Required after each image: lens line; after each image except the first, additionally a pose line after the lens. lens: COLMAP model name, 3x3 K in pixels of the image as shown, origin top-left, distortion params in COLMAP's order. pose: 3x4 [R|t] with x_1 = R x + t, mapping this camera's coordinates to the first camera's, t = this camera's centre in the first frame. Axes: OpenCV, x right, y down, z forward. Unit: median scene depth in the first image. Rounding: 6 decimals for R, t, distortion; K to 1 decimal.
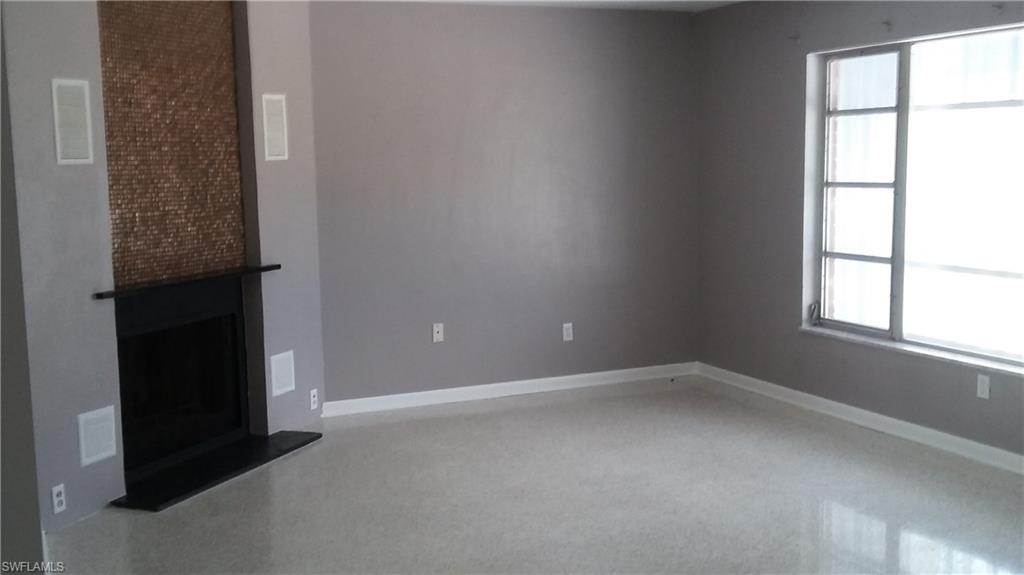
lens RADIAL K [[1079.2, 0, 512.0], [0, 1079.2, 287.5], [0, 0, 1]] dist [0.024796, -0.024977]
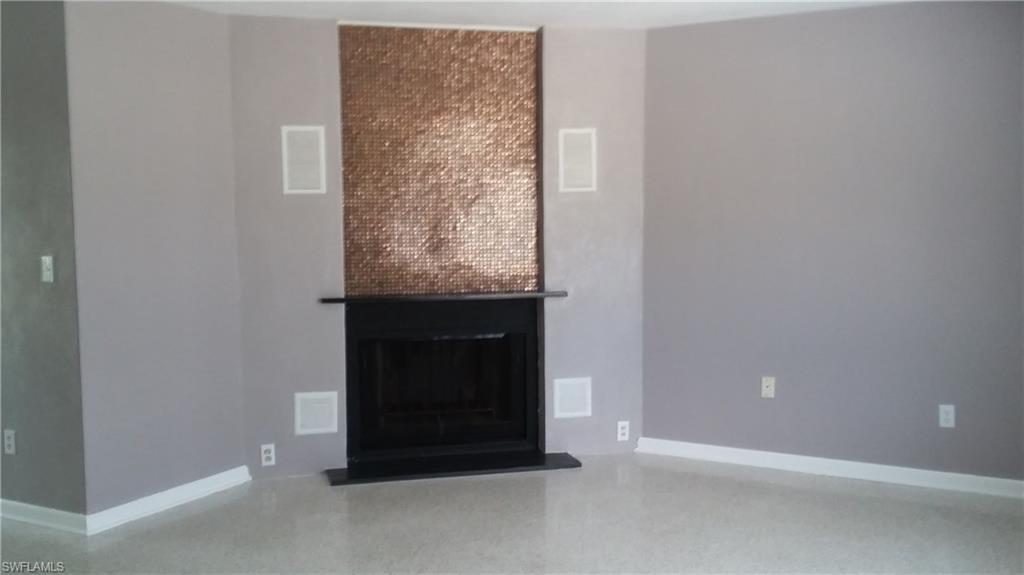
lens RADIAL K [[1079.2, 0, 512.0], [0, 1079.2, 287.5], [0, 0, 1]] dist [0.024796, -0.024977]
pose [[0.626301, 0.092475, -0.774077, 0.677629], [-0.102640, 0.994077, 0.035712, -0.070561], [0.772795, 0.057085, 0.632083, 0.377468]]
